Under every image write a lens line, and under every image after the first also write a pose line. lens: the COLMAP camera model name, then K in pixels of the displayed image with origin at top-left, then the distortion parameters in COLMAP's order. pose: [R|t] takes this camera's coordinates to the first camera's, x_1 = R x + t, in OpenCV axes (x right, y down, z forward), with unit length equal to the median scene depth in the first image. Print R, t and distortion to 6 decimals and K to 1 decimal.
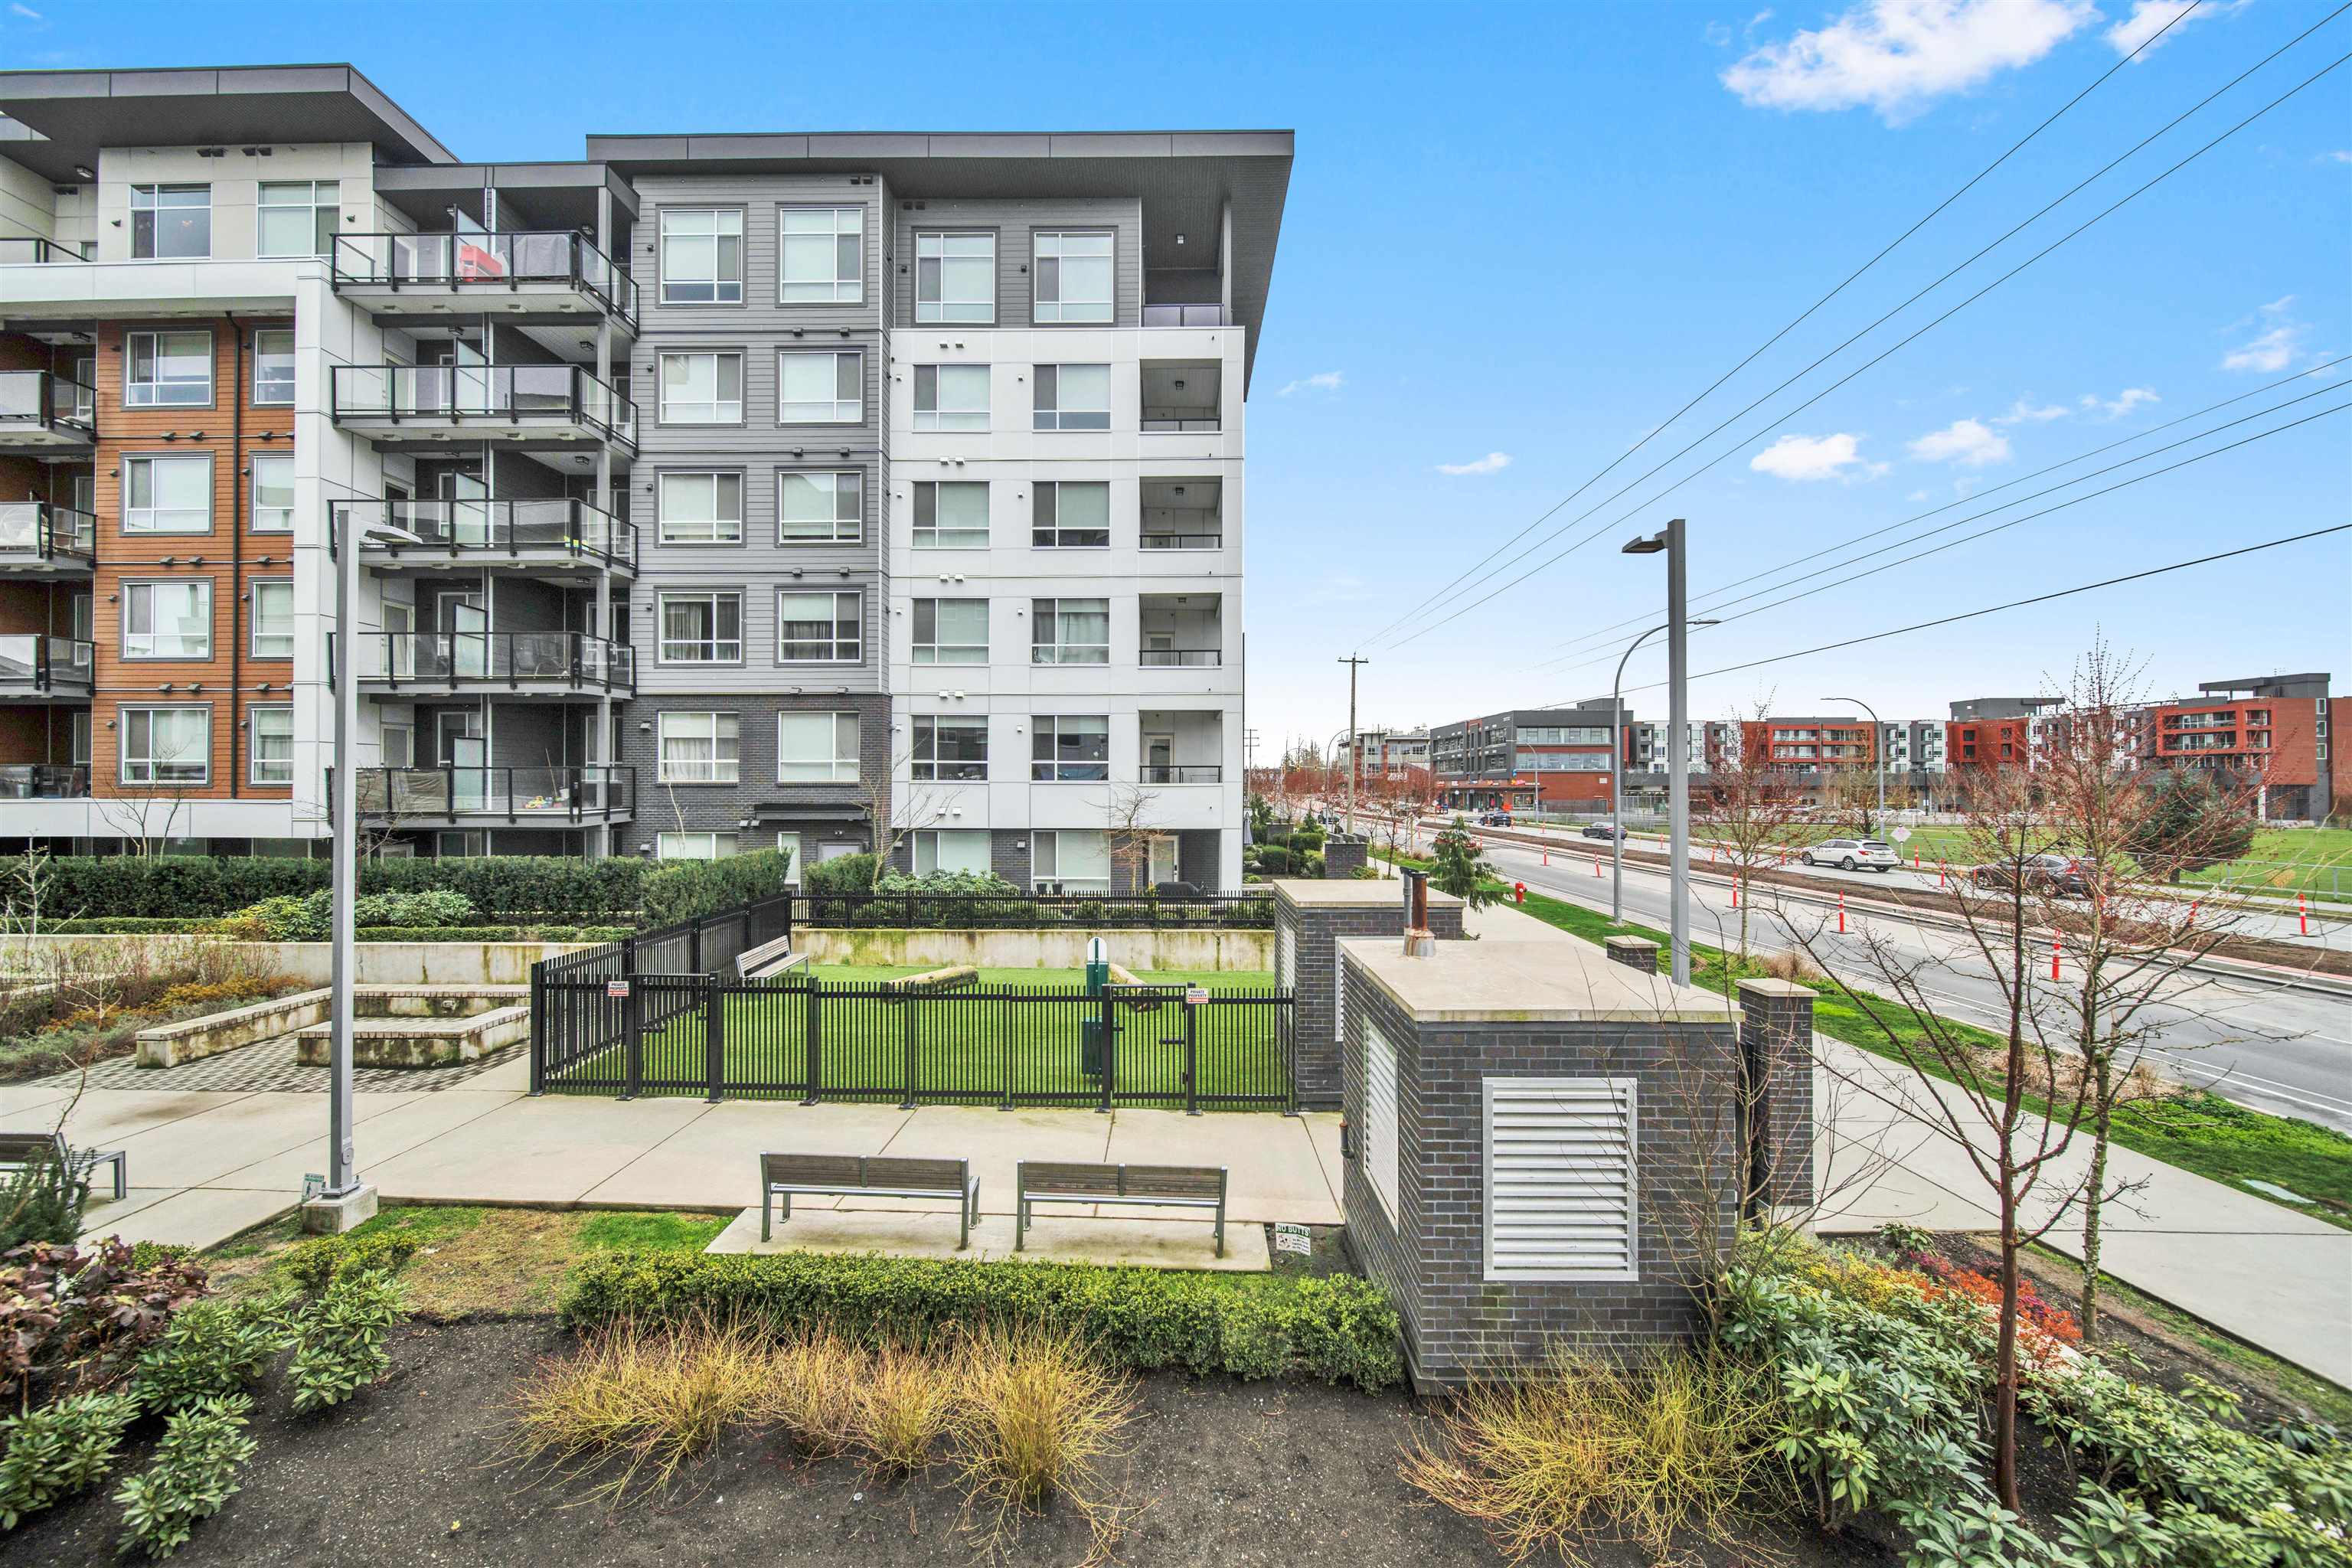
lens RADIAL K [[833.8, 0, 1163.3], [0, 833.8, 783.4], [0, 0, 1]] dist [0.001959, -0.002321]
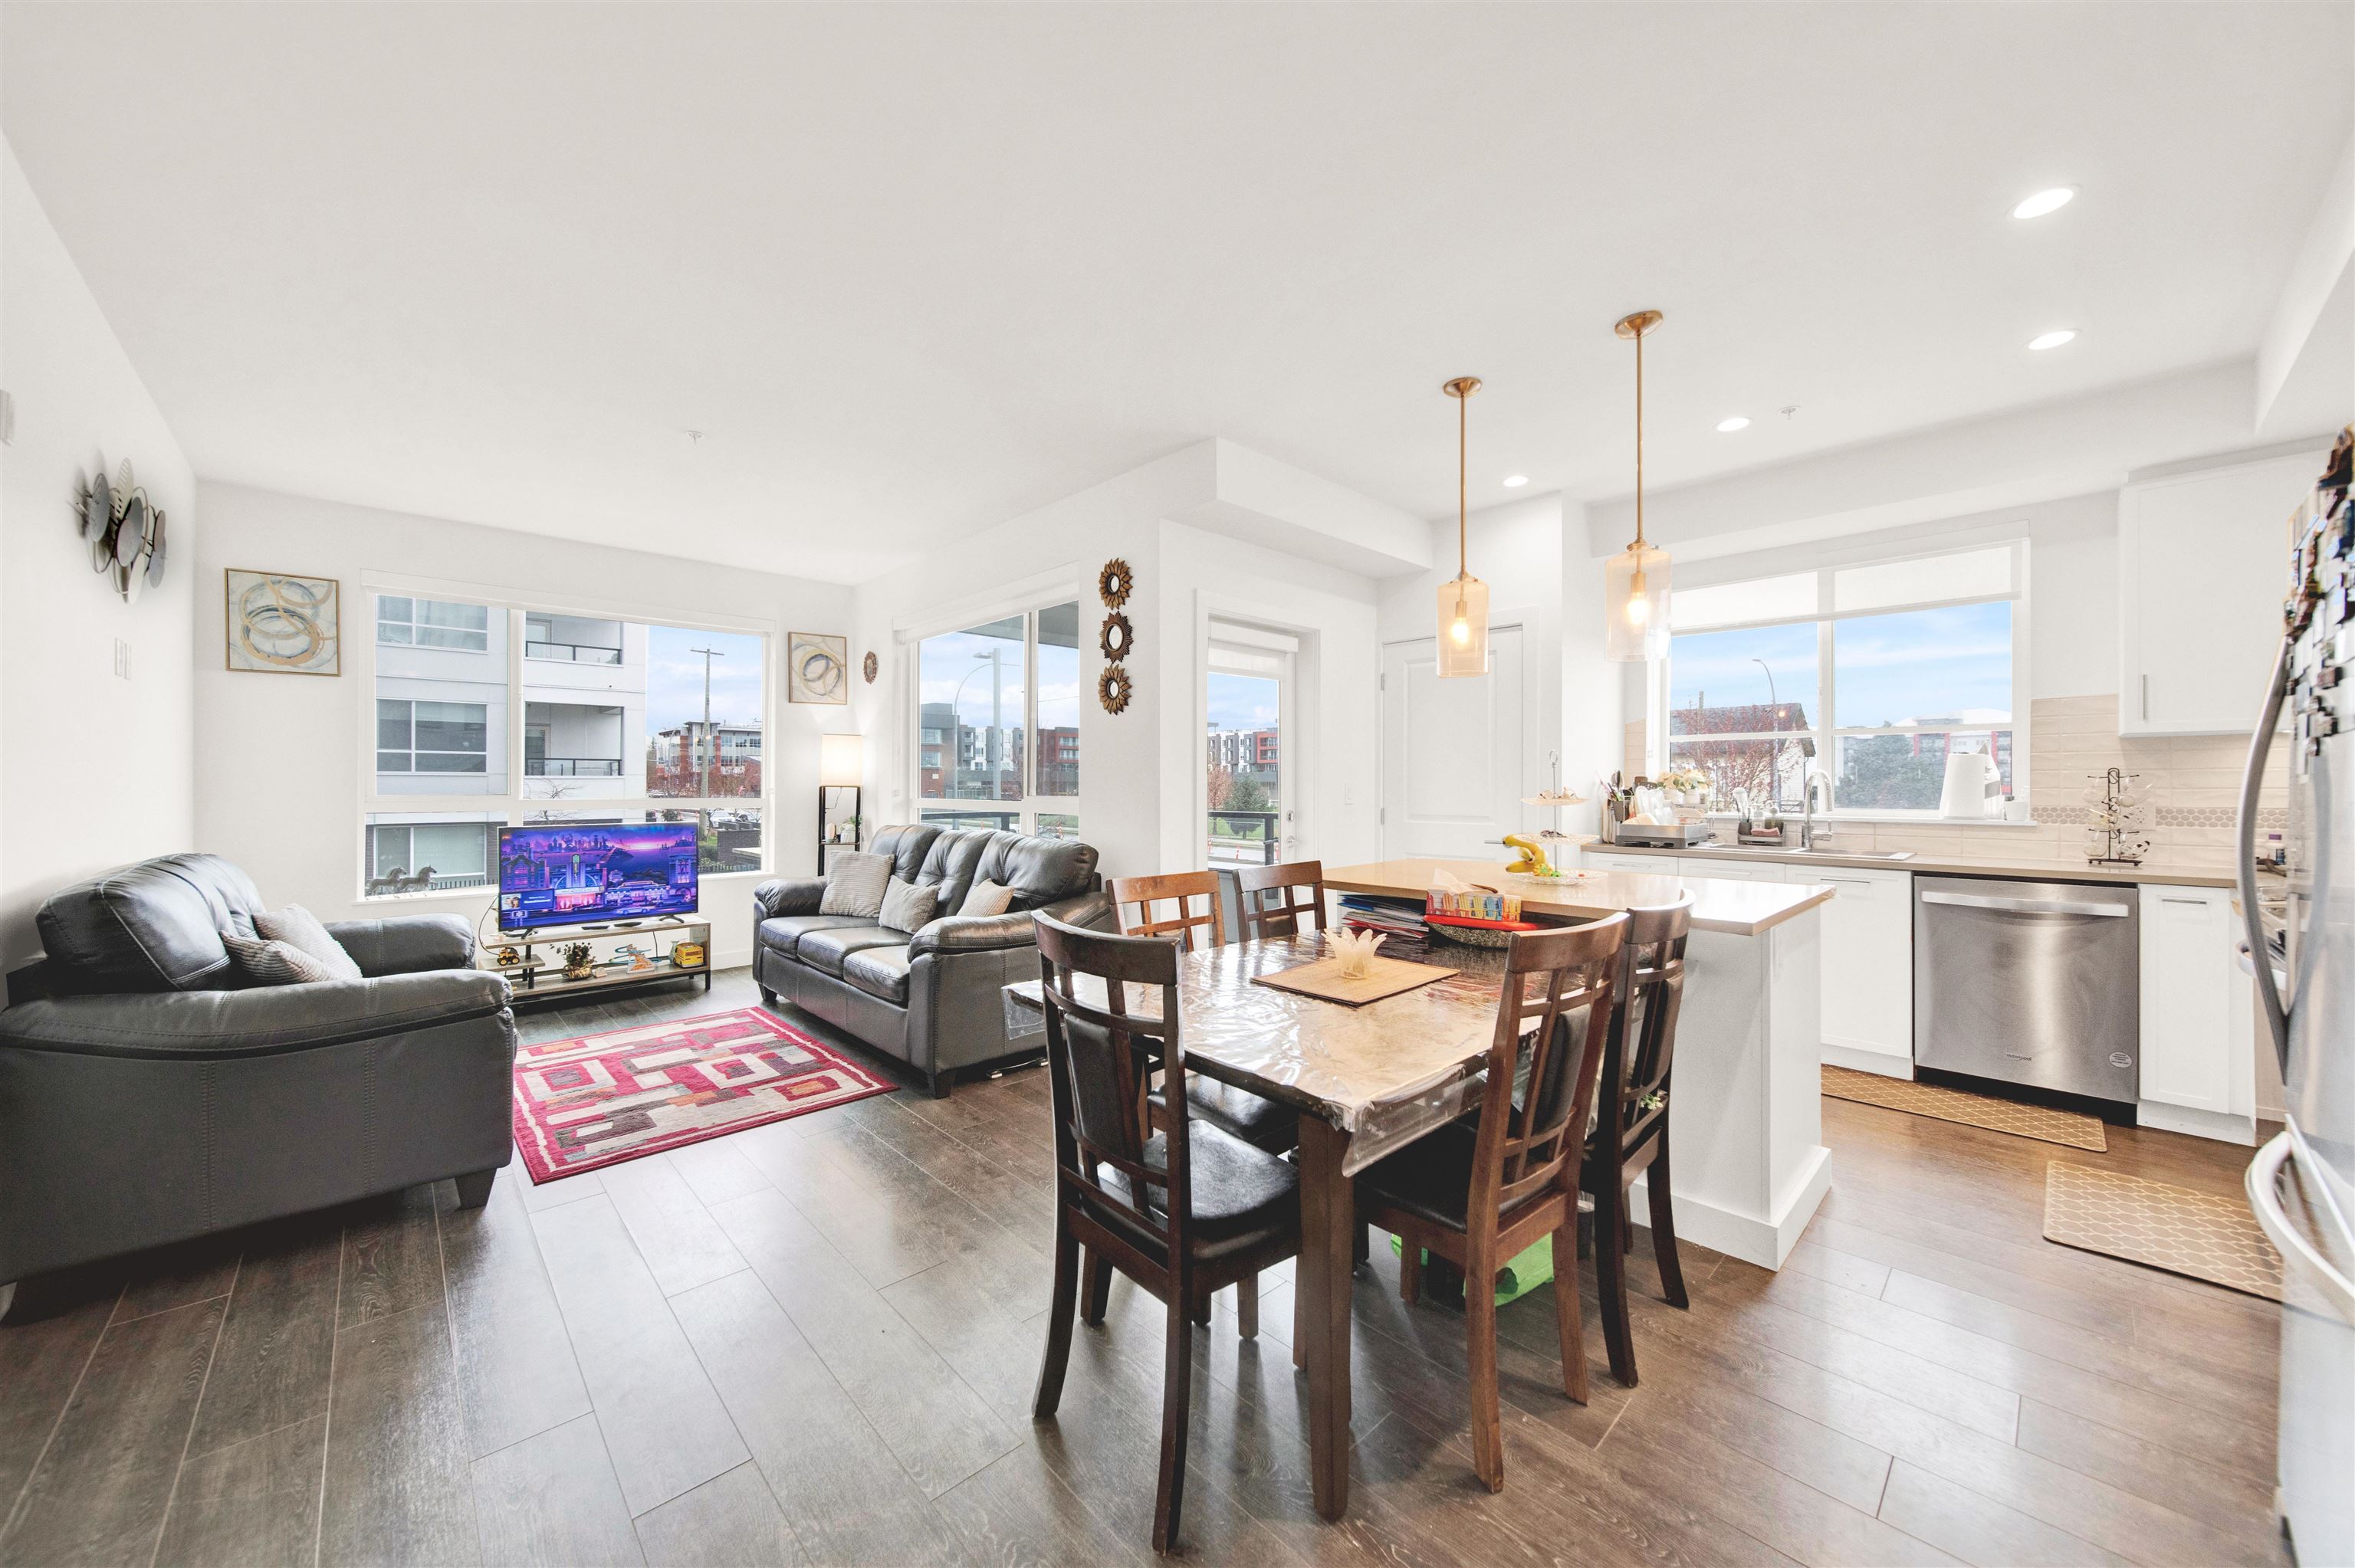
lens RADIAL K [[834.7, 0, 1171.9], [0, 834.7, 784.4], [0, 0, 1]] dist [0.001959, -0.002321]
pose [[0.721105, 0.001195, 0.692825, -0.162716], [-0.006508, 0.999966, 0.005049, 0.000323], [-0.692795, -0.008150, 0.721088, -0.245444]]
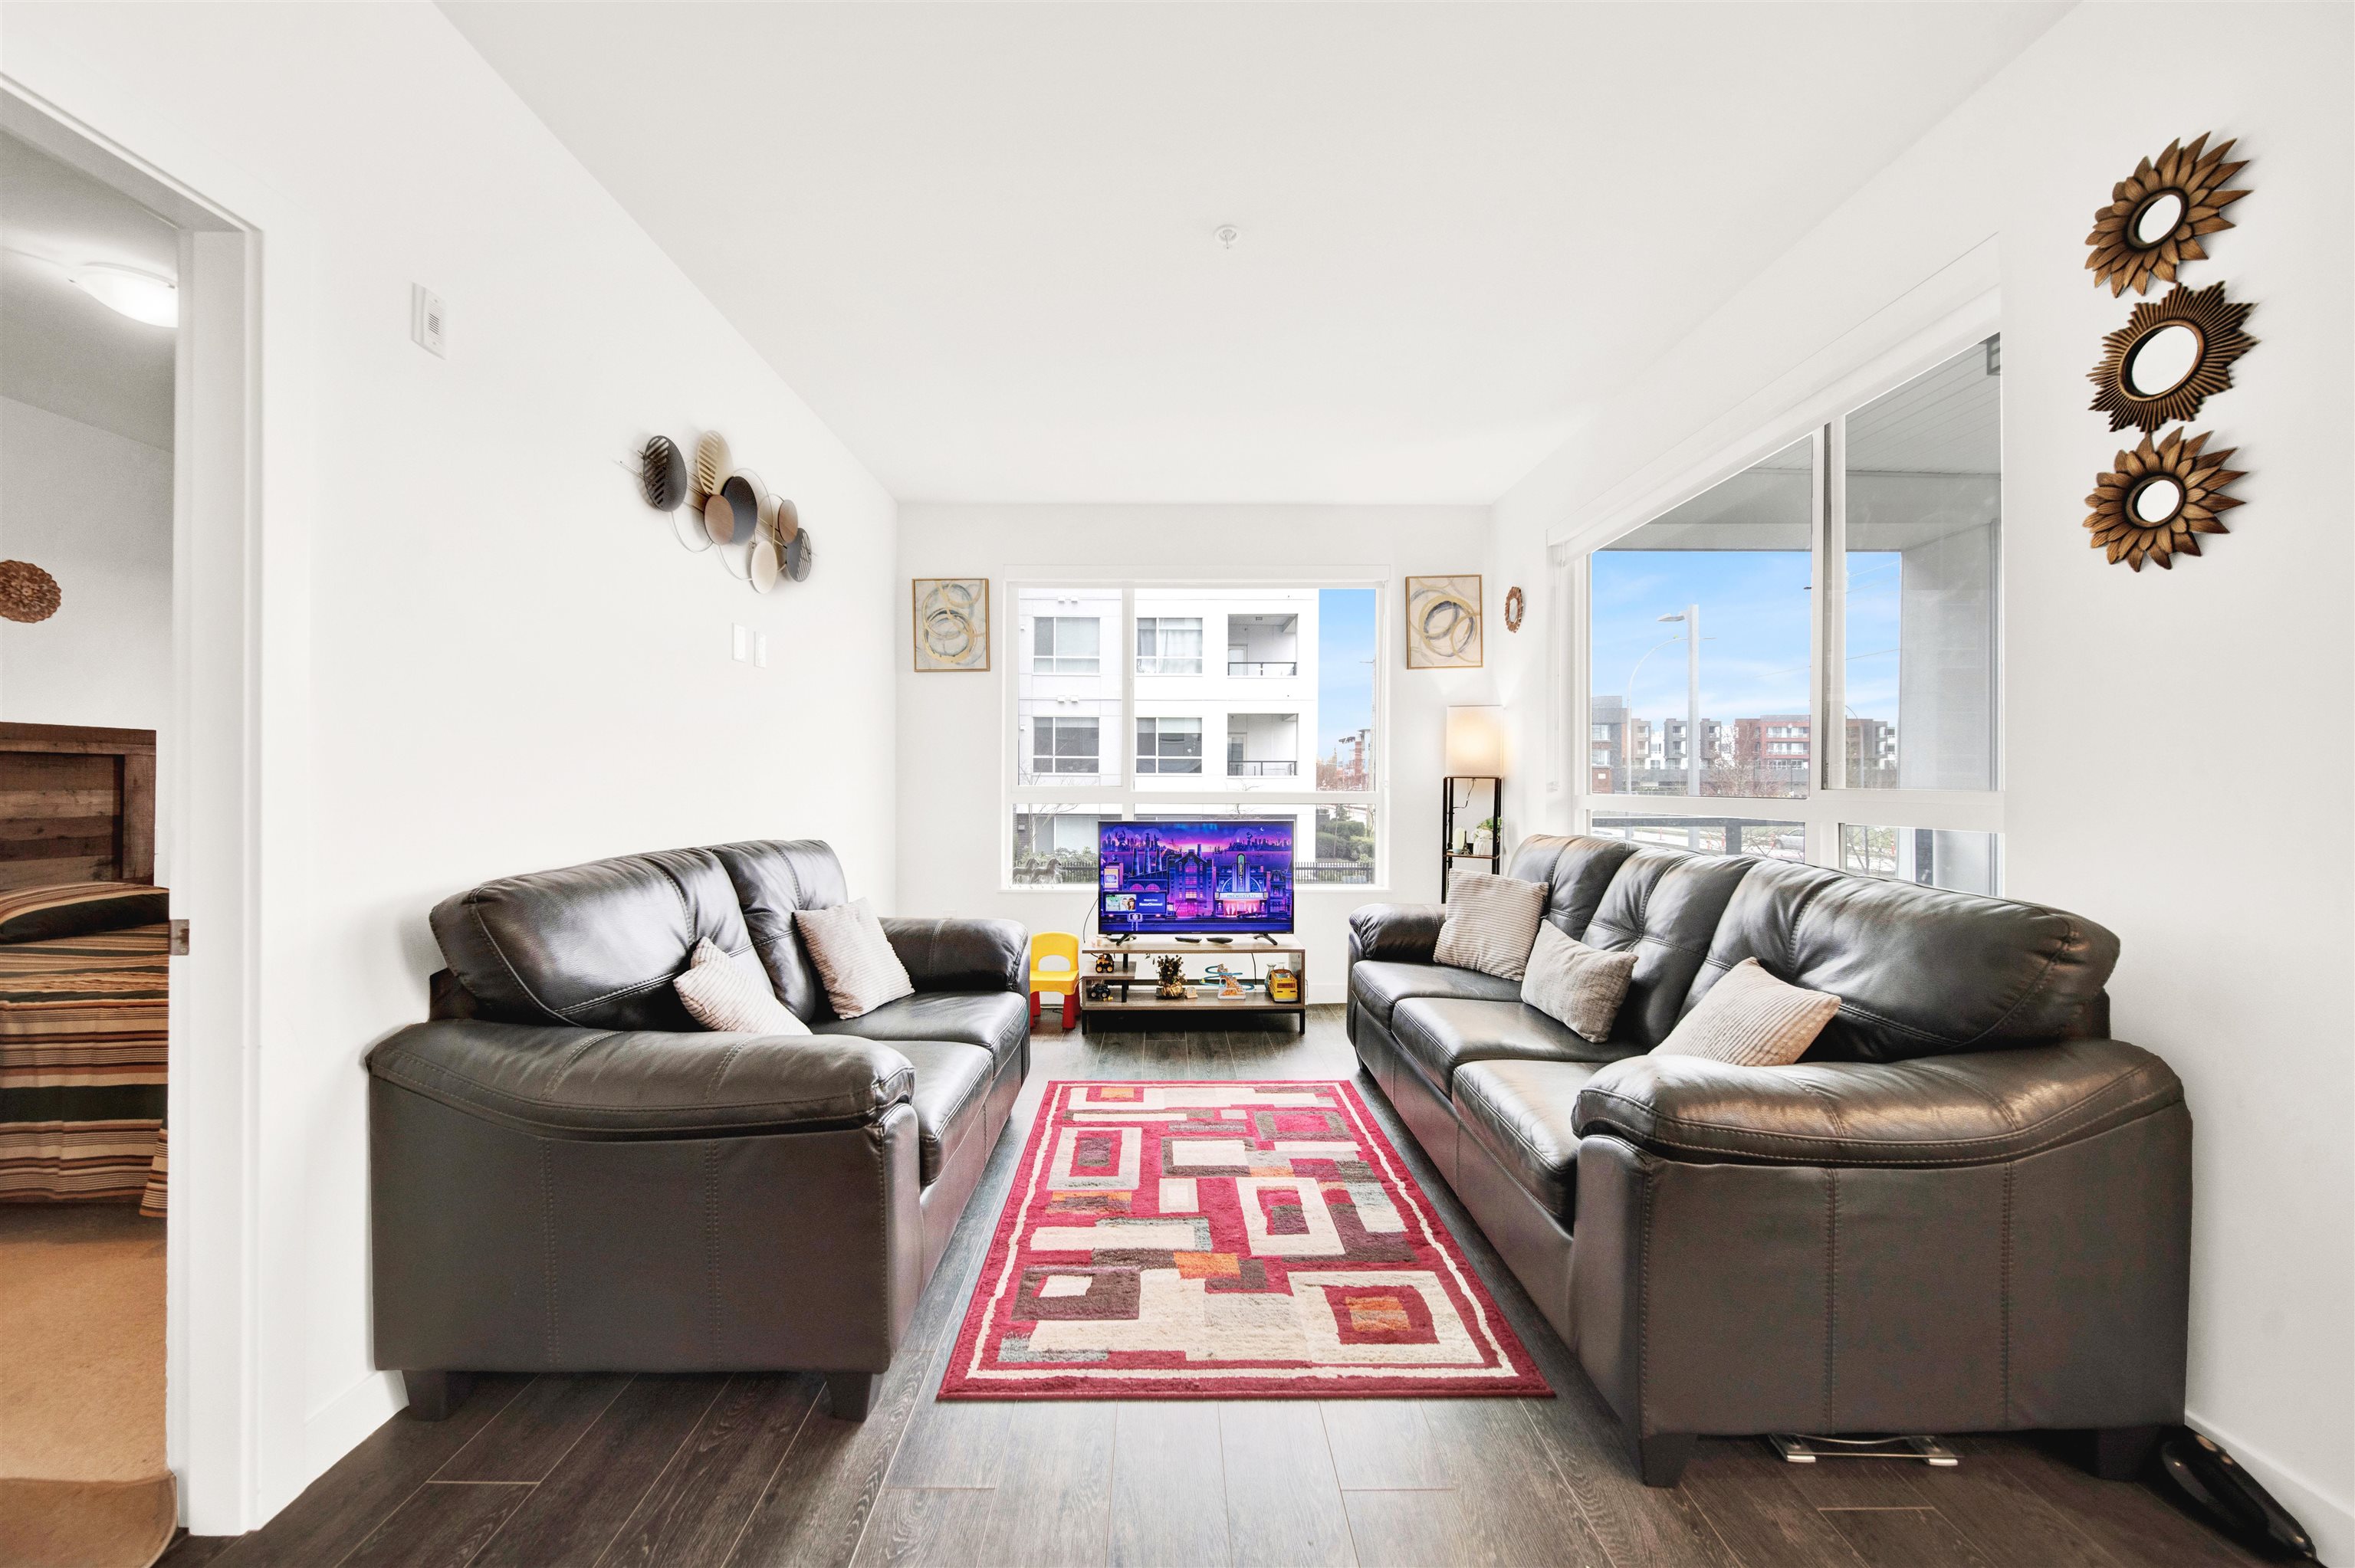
lens RADIAL K [[834.7, 0, 1163.9], [0, 834.7, 781.3], [0, 0, 1]] dist [0.001959, -0.002321]
pose [[0.999976, 0.001978, 0.006670, -0.126374], [-0.002003, 0.999991, 0.003806, 0.003330], [-0.006662, -0.003819, 0.999971, -0.171451]]
